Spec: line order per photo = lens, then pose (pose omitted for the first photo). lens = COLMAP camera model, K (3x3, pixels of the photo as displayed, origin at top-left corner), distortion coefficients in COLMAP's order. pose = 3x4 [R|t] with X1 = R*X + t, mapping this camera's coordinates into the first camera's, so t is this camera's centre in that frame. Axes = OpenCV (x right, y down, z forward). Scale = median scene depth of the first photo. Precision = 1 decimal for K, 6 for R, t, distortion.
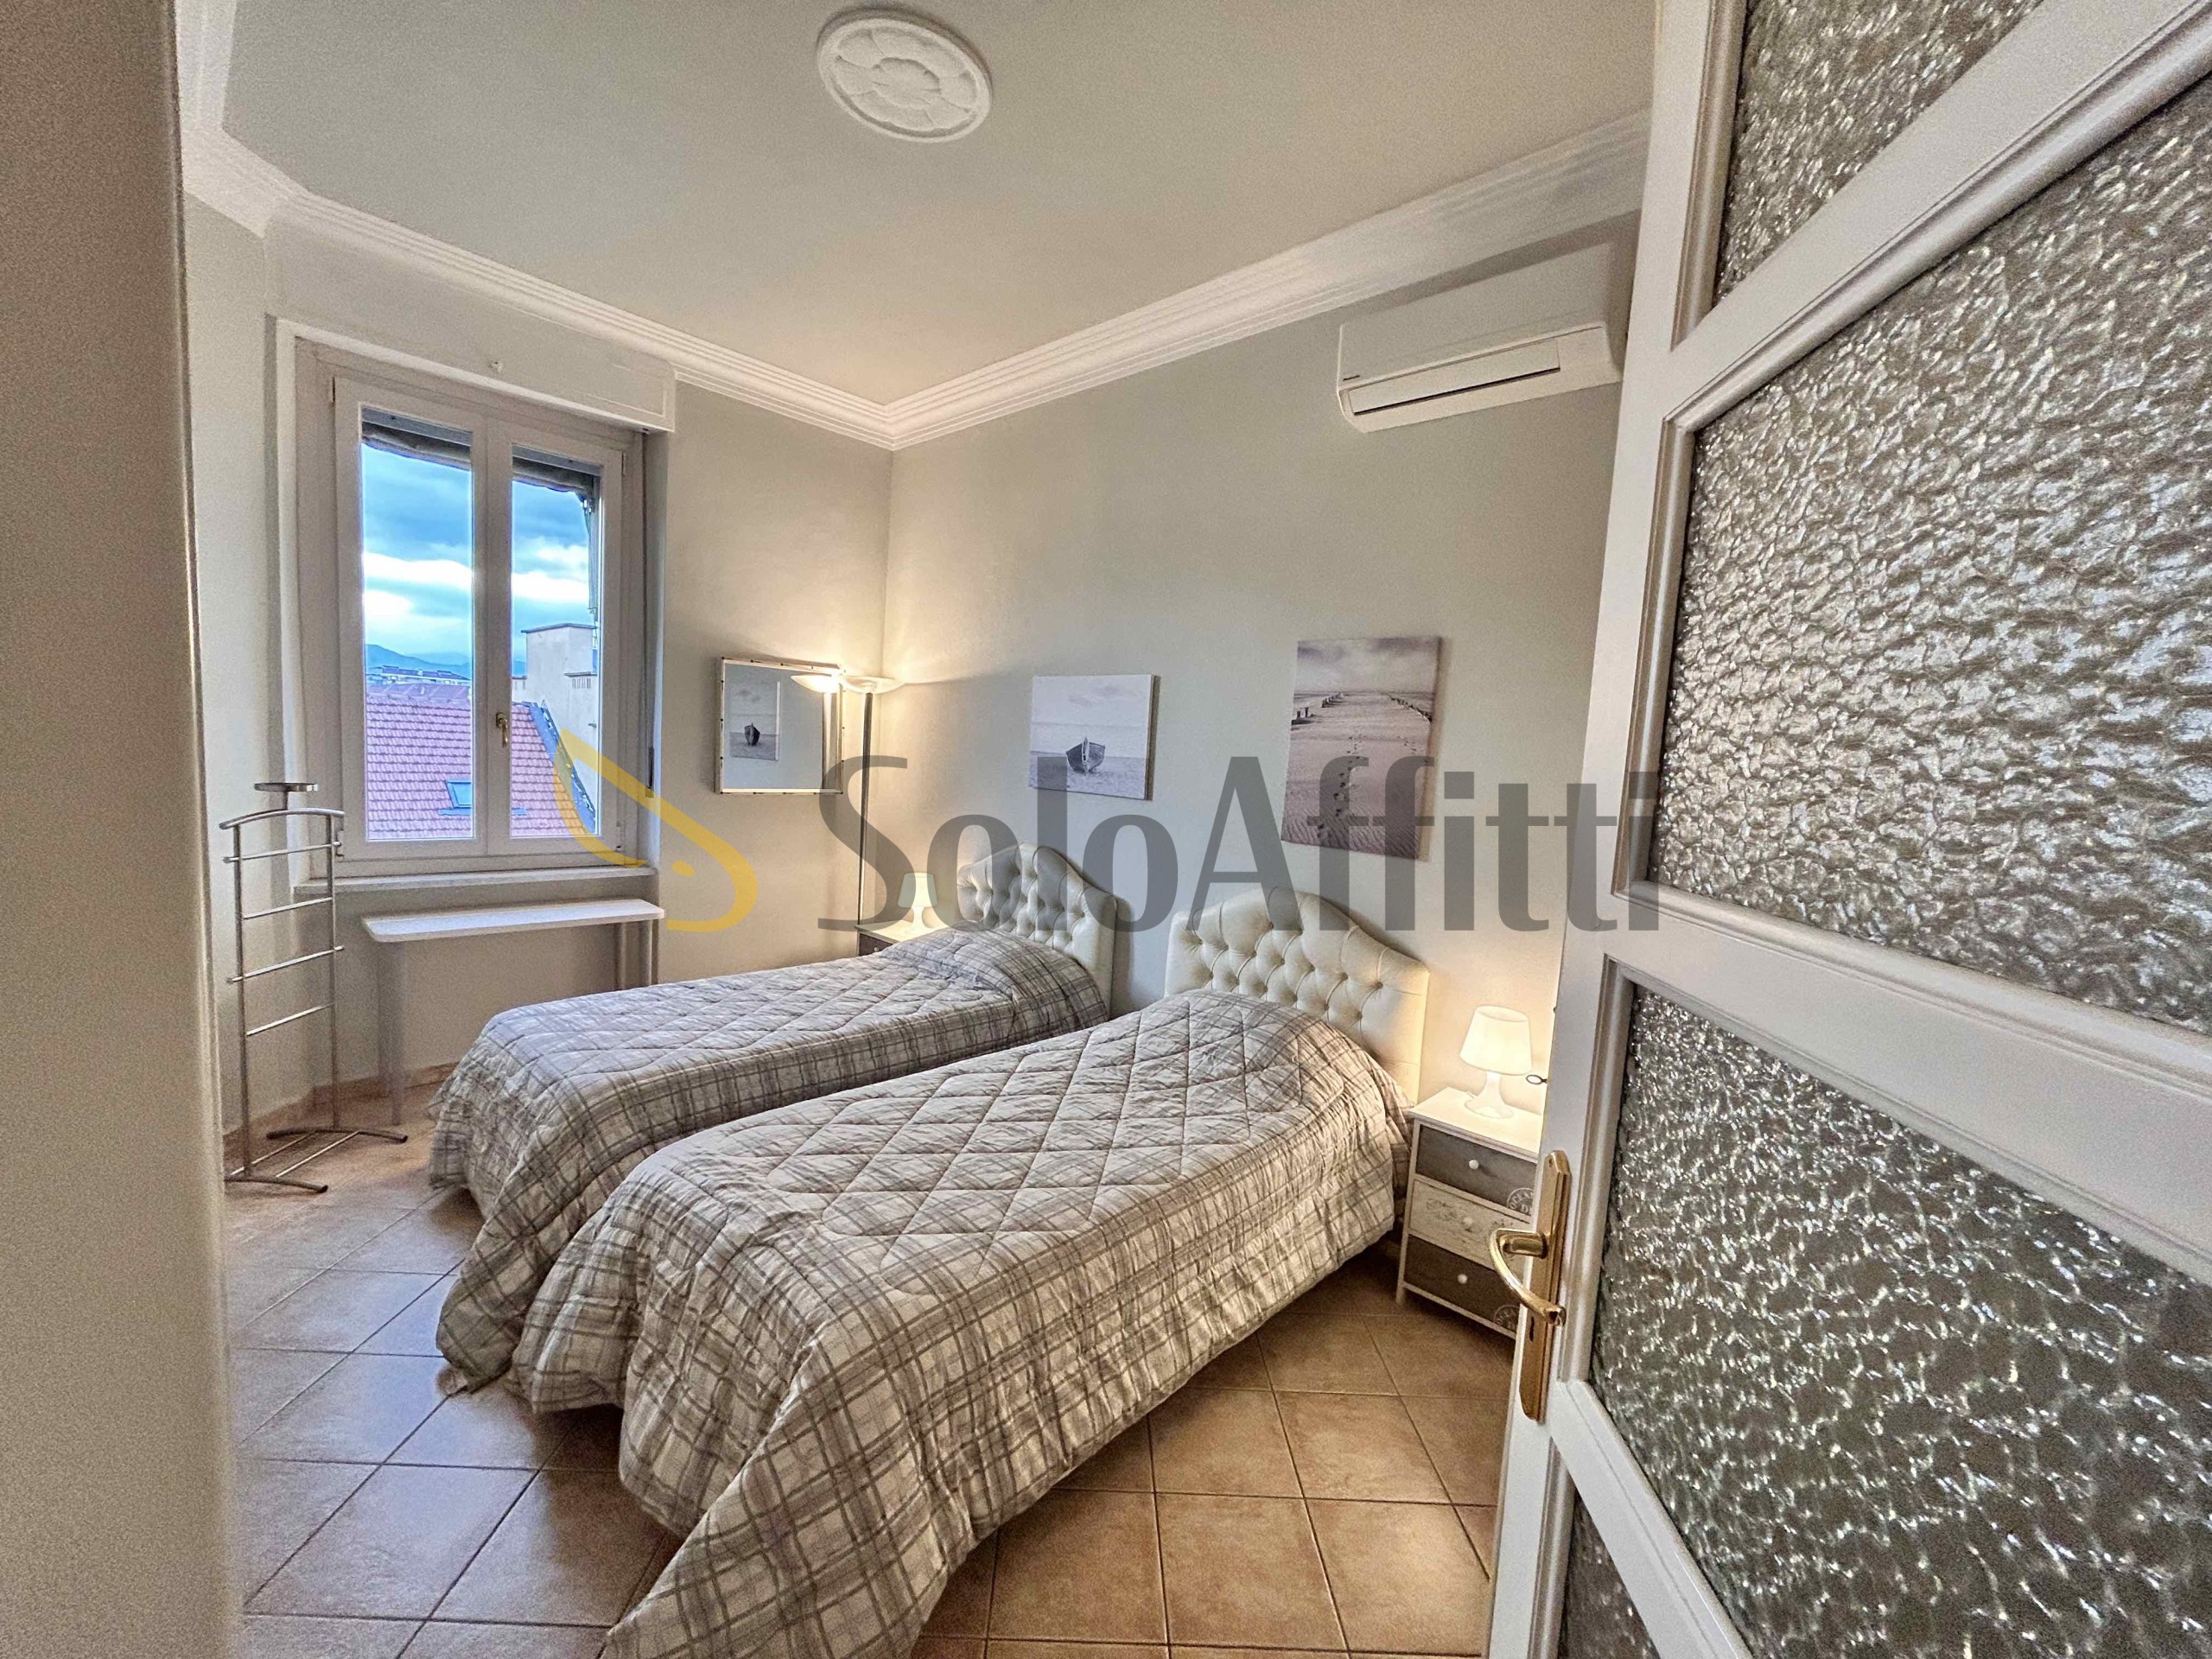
lens RADIAL K [[887.6, 0, 1105.7], [0, 887.6, 833.4], [0, 0, 1]] dist [-0.003771, 0.000747]
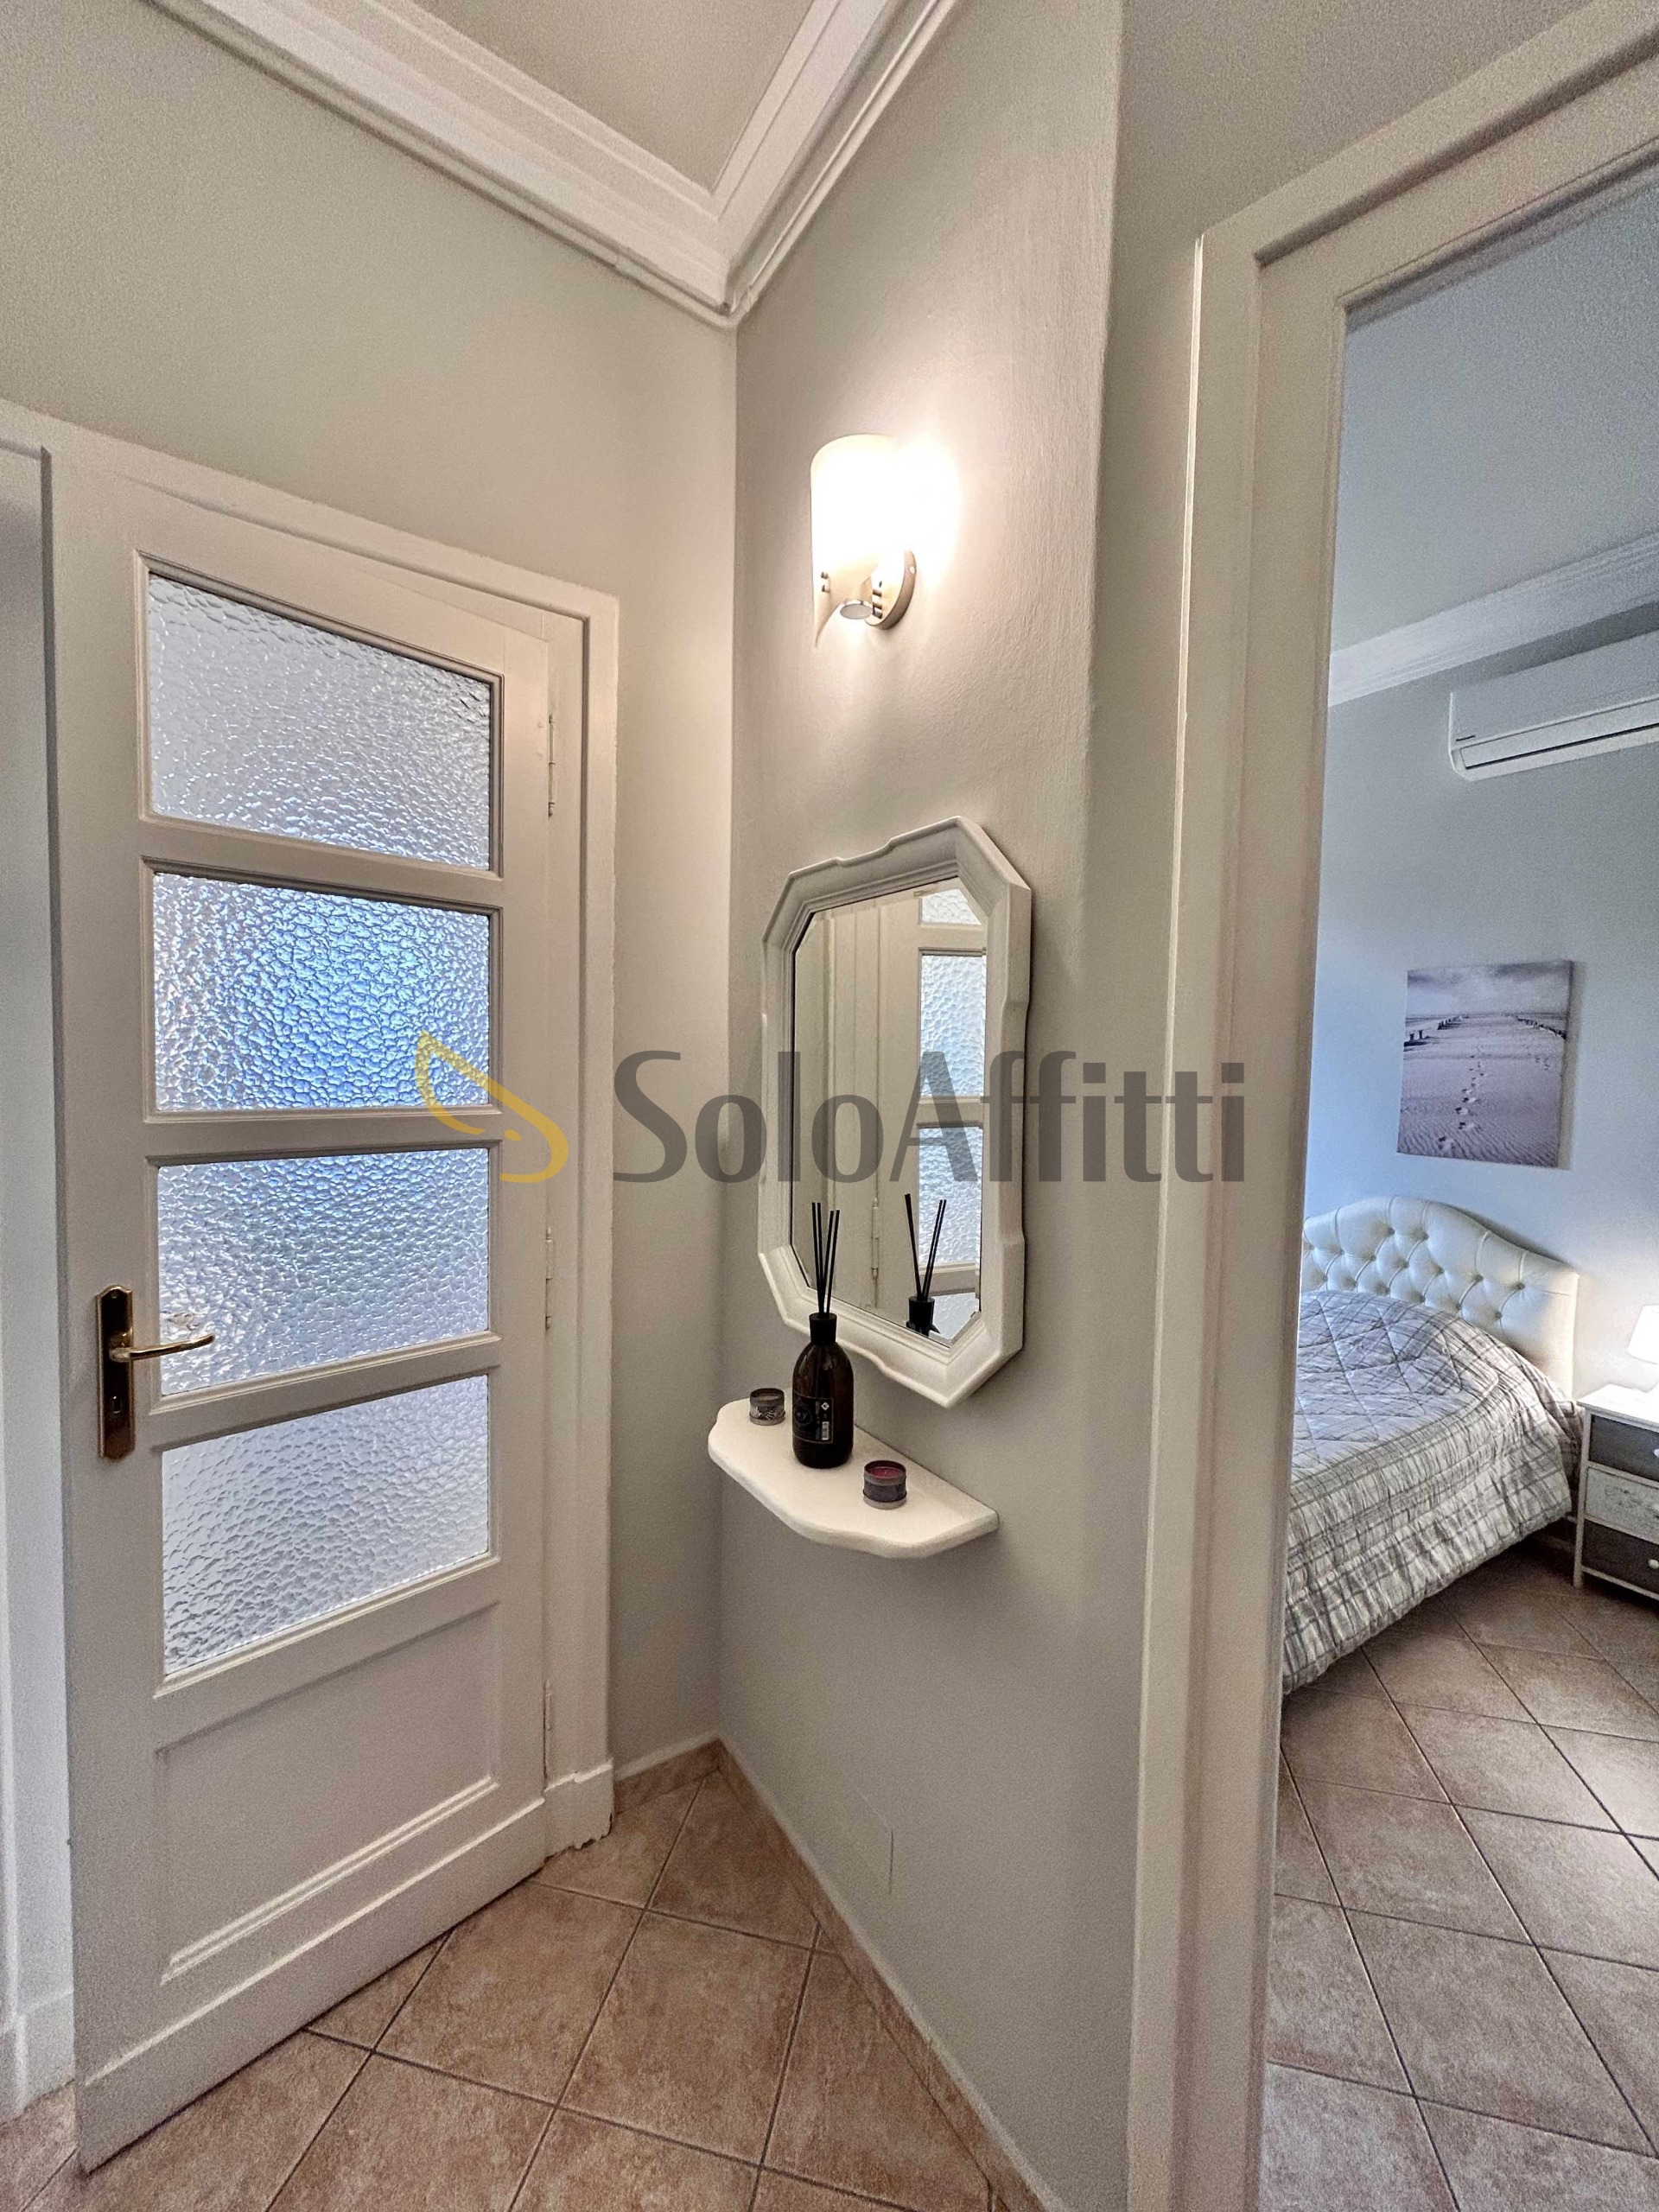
lens RADIAL K [[904.7, 0, 829.5], [0, 904.7, 1106.0], [0, 0, 1]] dist [-0.000764, 0.008172]
pose [[0.973881, -0.032427, -0.224731, -0.280860], [0.020680, 0.998303, -0.054431, -0.003695], [0.226115, 0.048362, 0.972899, -0.294632]]
